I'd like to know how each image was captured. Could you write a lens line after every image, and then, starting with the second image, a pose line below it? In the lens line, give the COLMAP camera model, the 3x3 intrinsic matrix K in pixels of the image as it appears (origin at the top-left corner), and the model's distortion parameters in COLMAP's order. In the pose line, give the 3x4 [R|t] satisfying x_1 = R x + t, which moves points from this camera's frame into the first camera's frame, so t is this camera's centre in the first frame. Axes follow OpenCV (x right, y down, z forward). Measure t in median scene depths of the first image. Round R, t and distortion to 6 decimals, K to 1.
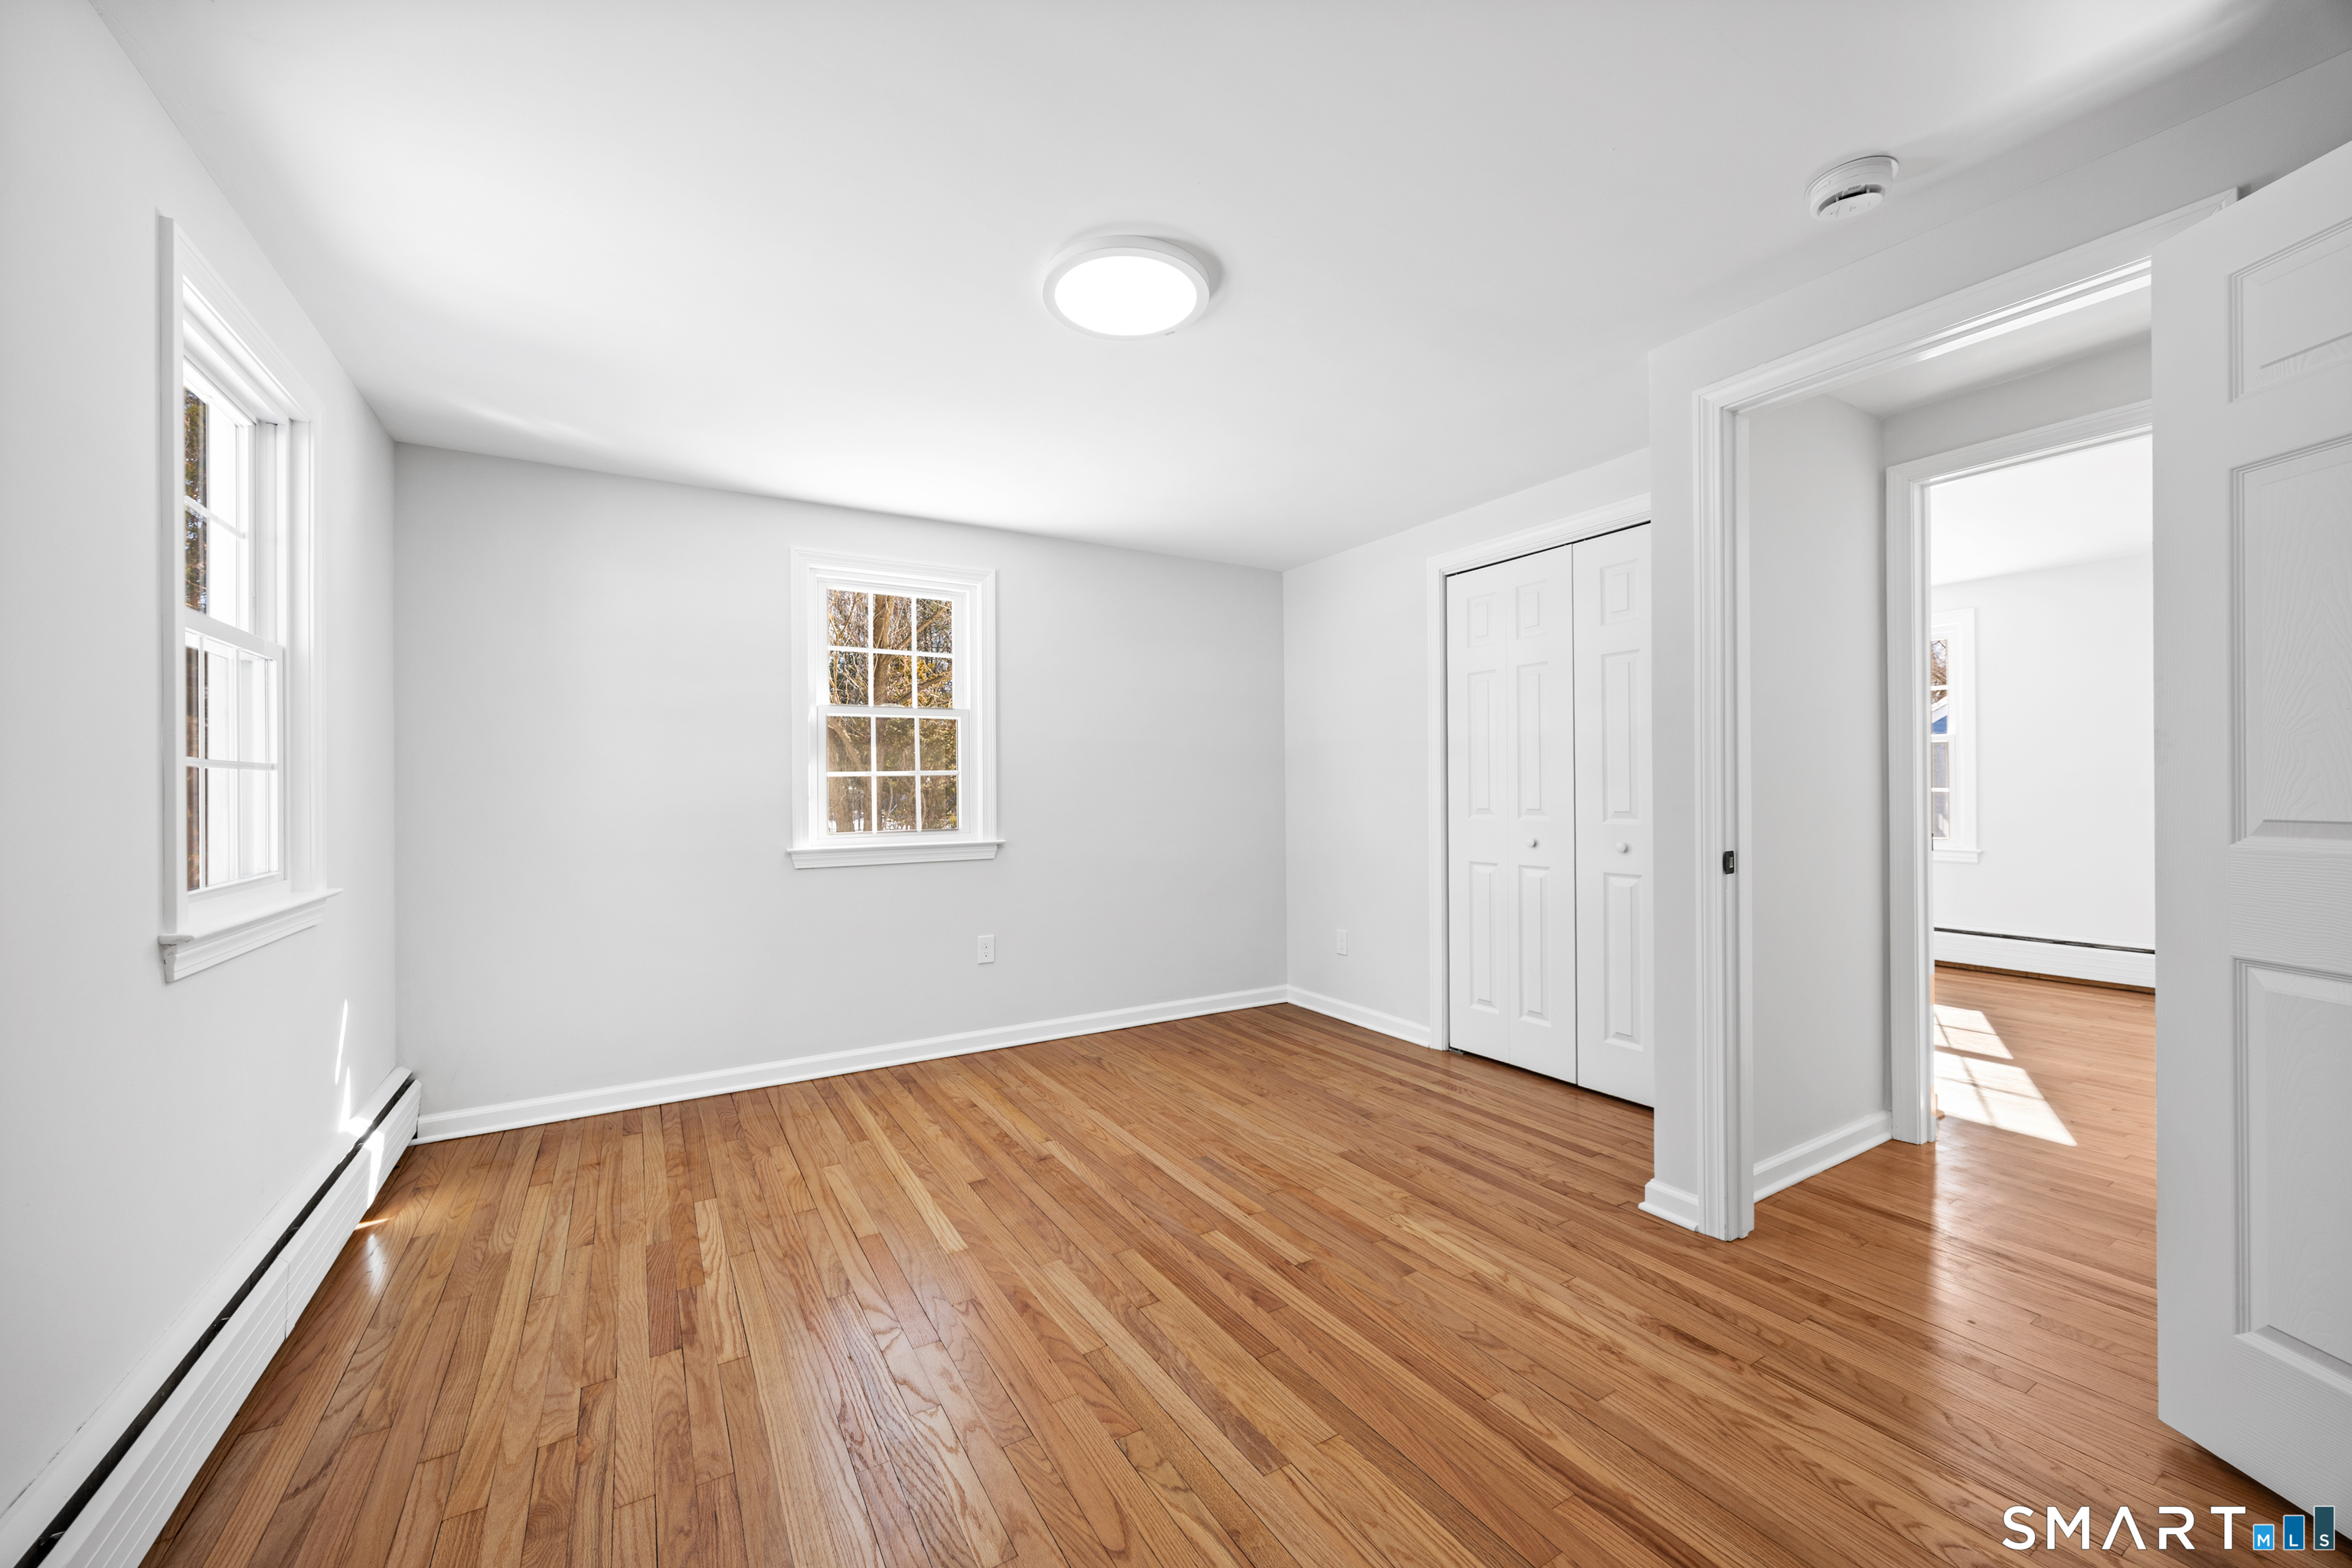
lens RADIAL K [[917.3, 0, 1167.8], [0, 917.3, 800.5], [0, 0, 1]] dist [-0.002241, -0.000114]
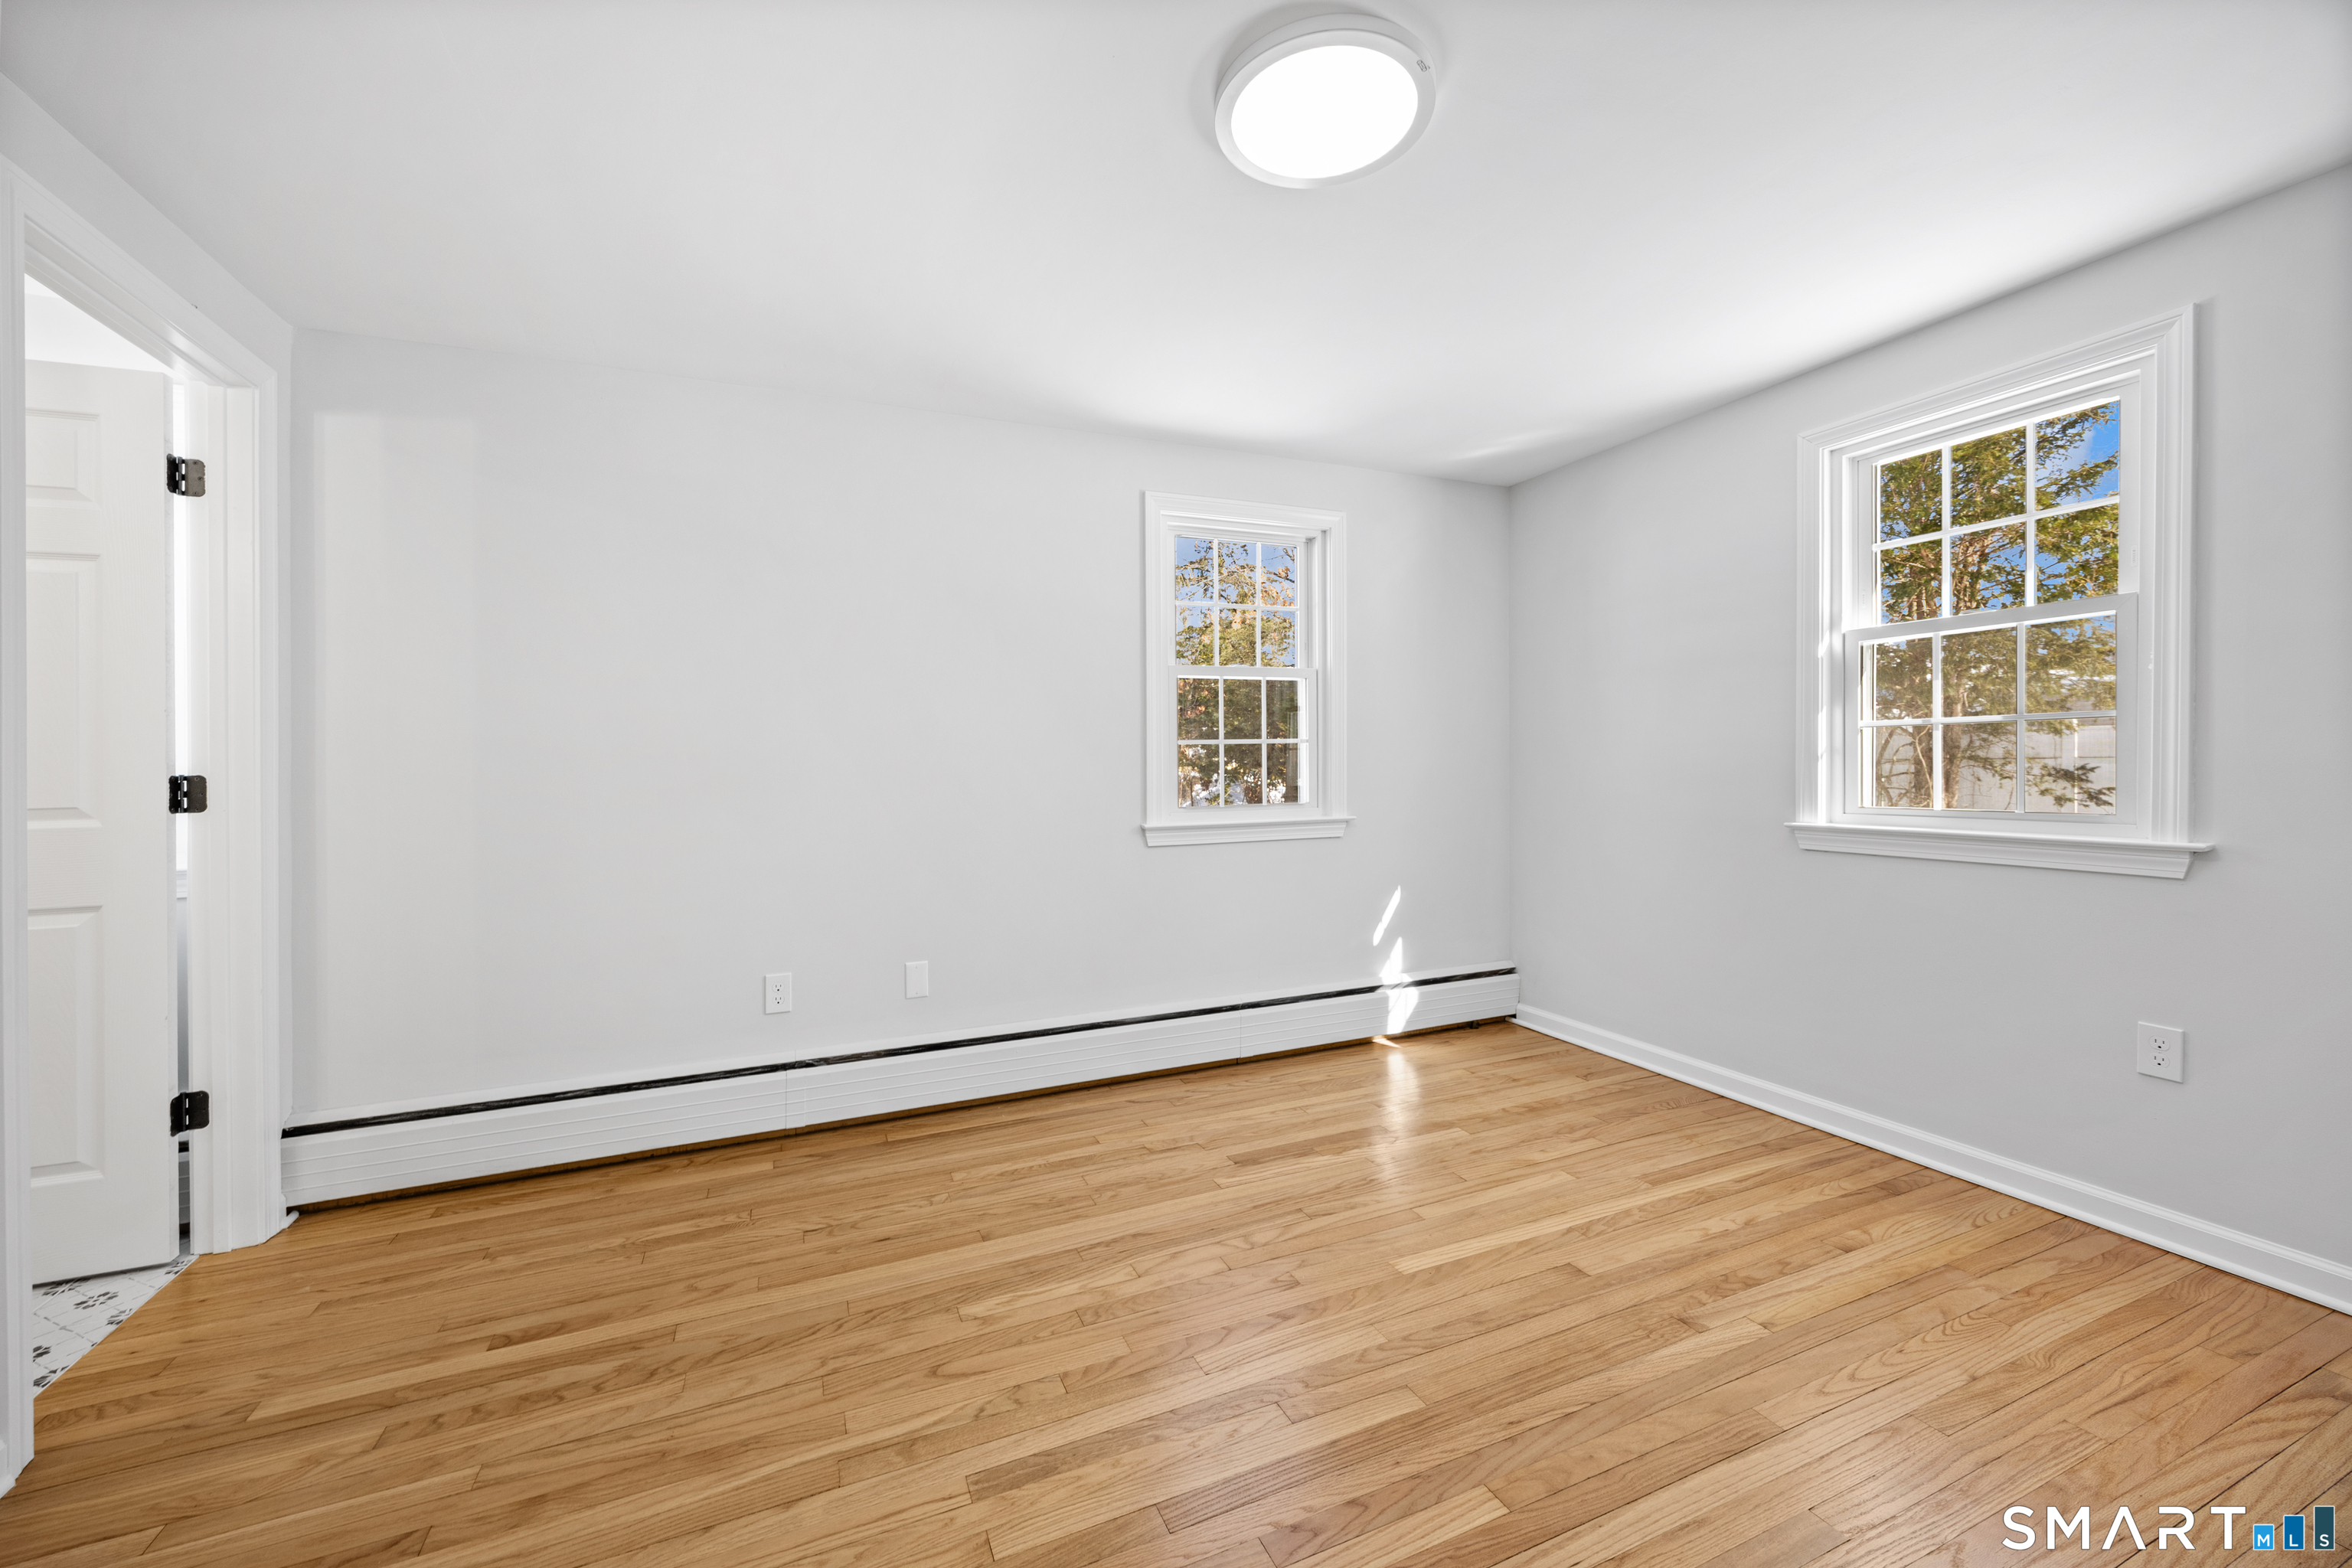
lens RADIAL K [[917.3, 0, 1176.5], [0, 917.3, 762.9], [0, 0, 1]] dist [-0.002241, -0.000114]
pose [[-0.146820, 0.013022, -0.989078, 0.572376], [0.002799, 0.999915, 0.012749, -0.013332], [0.989159, -0.000897, -0.146844, 0.767937]]
